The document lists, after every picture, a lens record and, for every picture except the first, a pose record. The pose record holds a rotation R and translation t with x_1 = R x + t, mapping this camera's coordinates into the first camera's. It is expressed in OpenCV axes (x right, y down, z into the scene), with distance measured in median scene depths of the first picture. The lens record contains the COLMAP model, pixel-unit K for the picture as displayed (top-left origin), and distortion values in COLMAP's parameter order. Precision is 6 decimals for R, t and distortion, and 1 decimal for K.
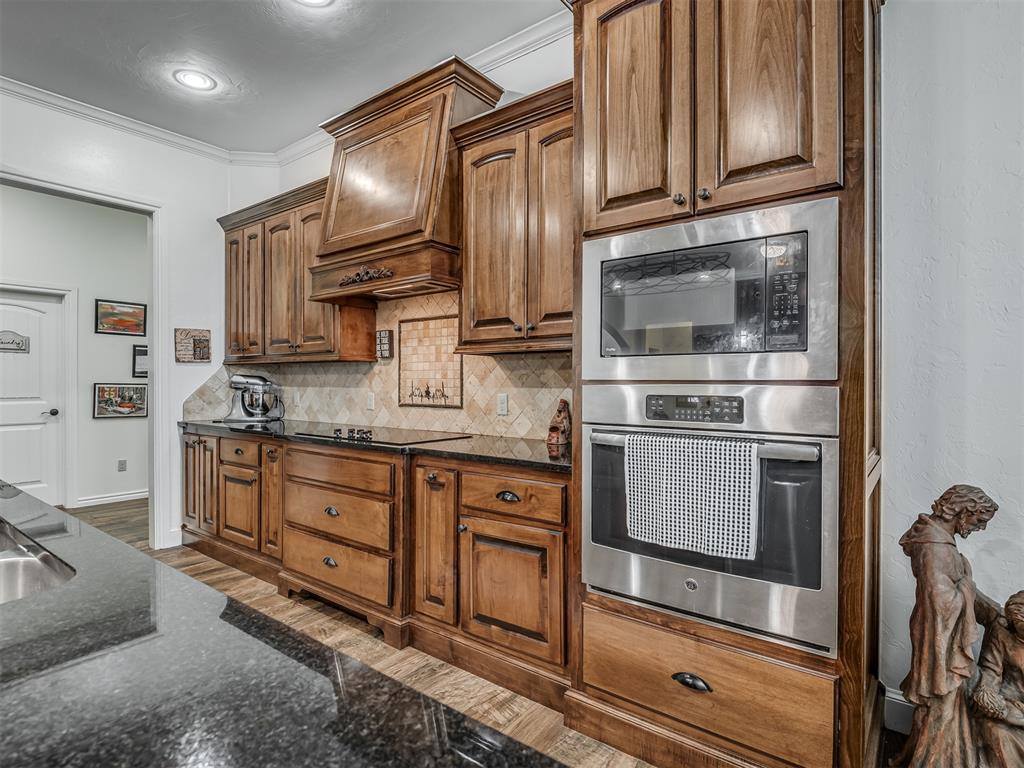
lens RADIAL K [[557.2, 0, 534.7], [0, 557.2, 379.9], [0, 0, 1]] dist [-0.023222, 0.000791]
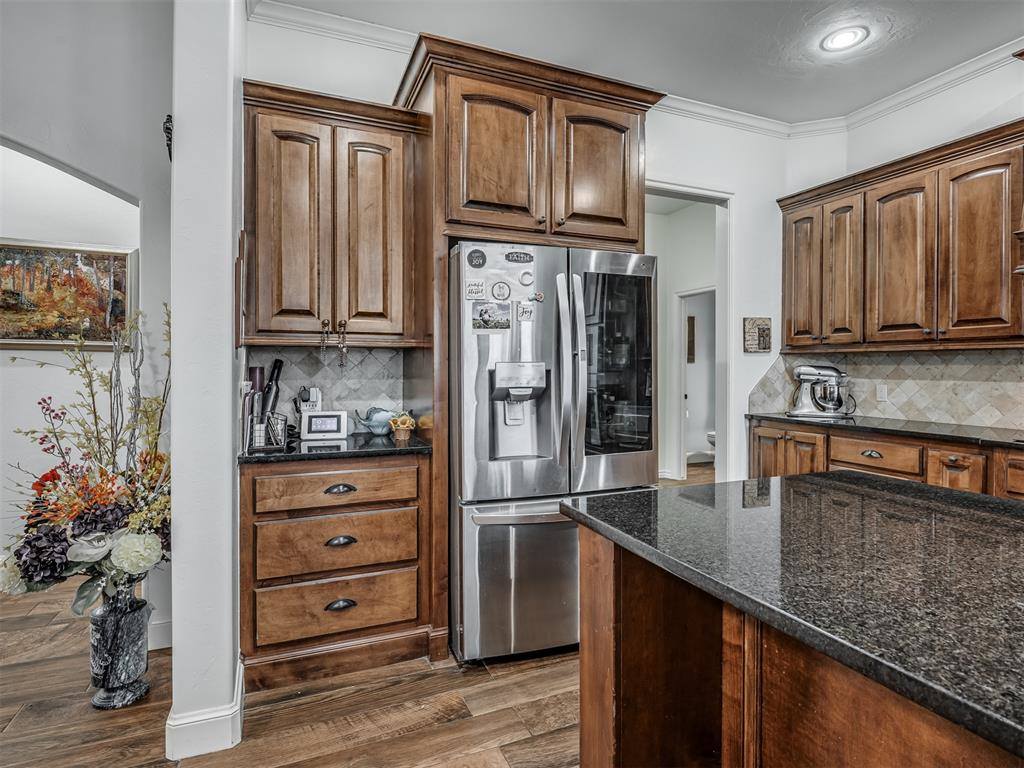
lens RADIAL K [[548.5, 0, 542.1], [0, 548.5, 365.7], [0, 0, 1]] dist [-0.008119, 0.000268]
pose [[0.873469, -0.002286, -0.486875, -0.481999], [0.000581, 0.999993, -0.003653, -0.005553], [0.486880, 0.002908, 0.873464, -0.005126]]
